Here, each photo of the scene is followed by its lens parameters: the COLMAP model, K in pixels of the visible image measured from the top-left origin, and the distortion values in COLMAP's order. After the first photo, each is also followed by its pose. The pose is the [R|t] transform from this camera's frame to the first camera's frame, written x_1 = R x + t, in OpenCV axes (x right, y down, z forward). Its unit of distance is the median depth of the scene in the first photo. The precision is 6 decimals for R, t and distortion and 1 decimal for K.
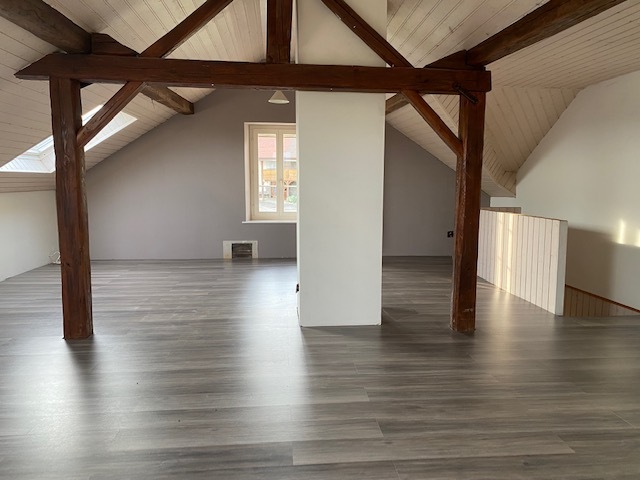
lens RADIAL K [[489.7, 0, 319.7], [0, 489.7, 237.8], [0, 0, 1]] dist [0.026934, -0.025590]
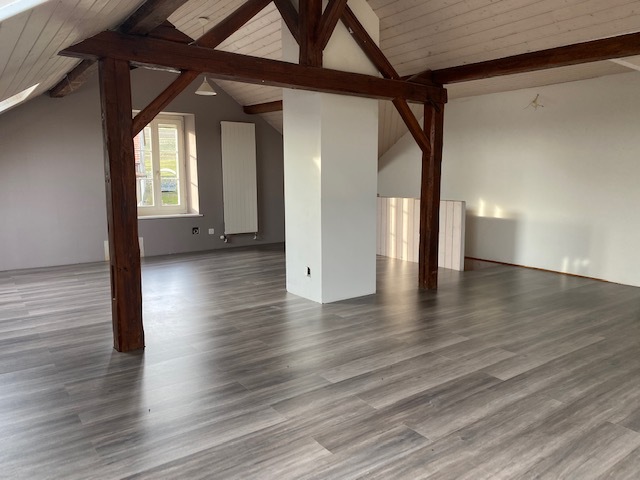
lens RADIAL K [[489.7, 0, 319.4], [0, 489.7, 241.7], [0, 0, 1]] dist [0.026934, -0.025590]
pose [[0.858172, -0.079232, 0.507212, -0.646617], [0.066983, 0.996853, 0.042388, -0.009144], [-0.508974, -0.002401, 0.860778, 0.045814]]
